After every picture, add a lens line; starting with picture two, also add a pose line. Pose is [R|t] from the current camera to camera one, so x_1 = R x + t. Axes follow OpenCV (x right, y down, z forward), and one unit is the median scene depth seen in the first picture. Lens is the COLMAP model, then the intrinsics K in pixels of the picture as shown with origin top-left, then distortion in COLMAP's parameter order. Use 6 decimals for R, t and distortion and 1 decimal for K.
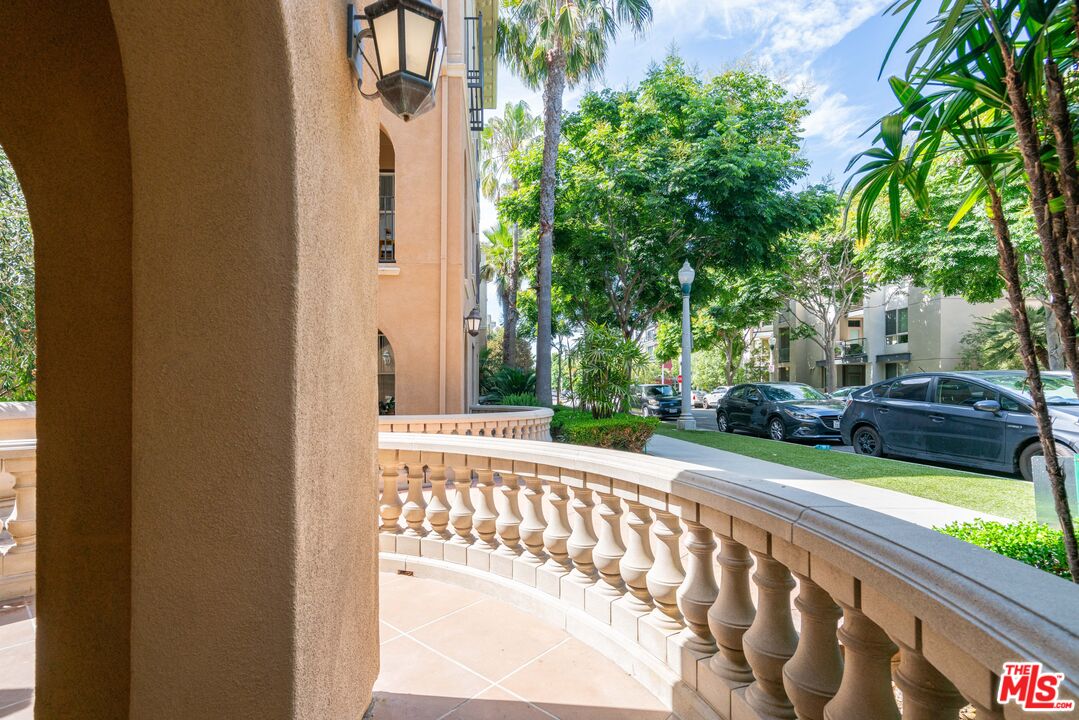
lens RADIAL K [[502.3, 0, 539.5], [0, 502.3, 389.9], [0, 0, 1]] dist [-0.037746, -0.000091]
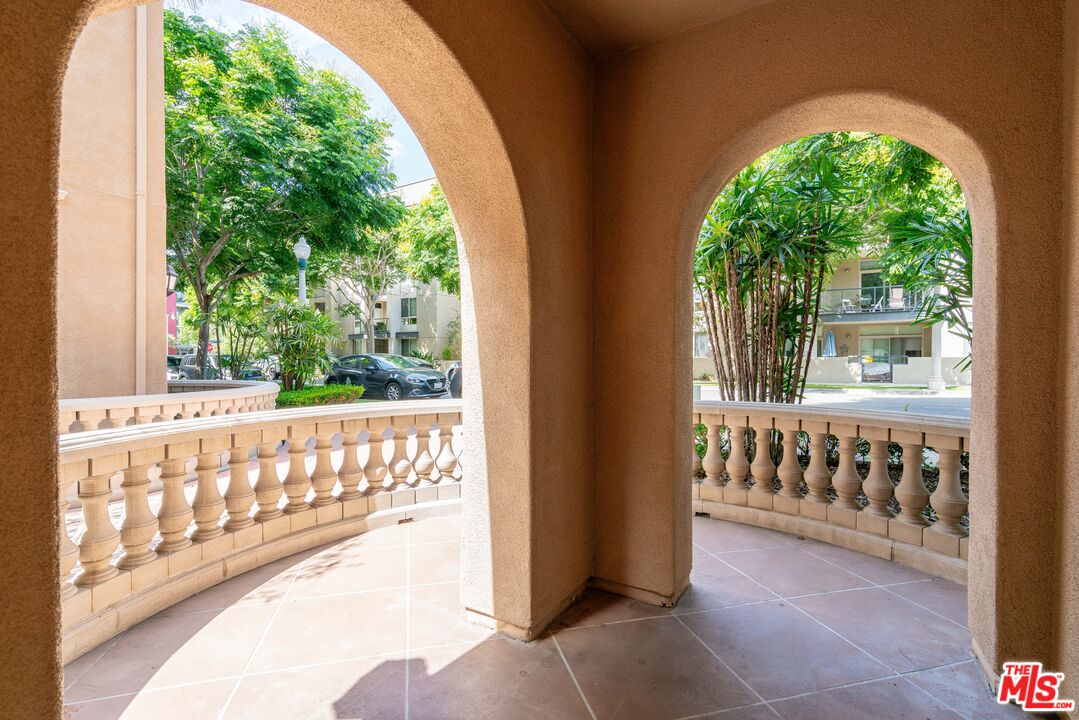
lens RADIAL K [[494.7, 0, 536.6], [0, 494.7, 350.1], [0, 0, 1]] dist [-0.003614, -0.000027]
pose [[0.524379, 0.017764, 0.851300, -0.322764], [-0.003885, 0.999822, -0.018470, -0.003664], [-0.851476, 0.006378, 0.524355, 0.038334]]
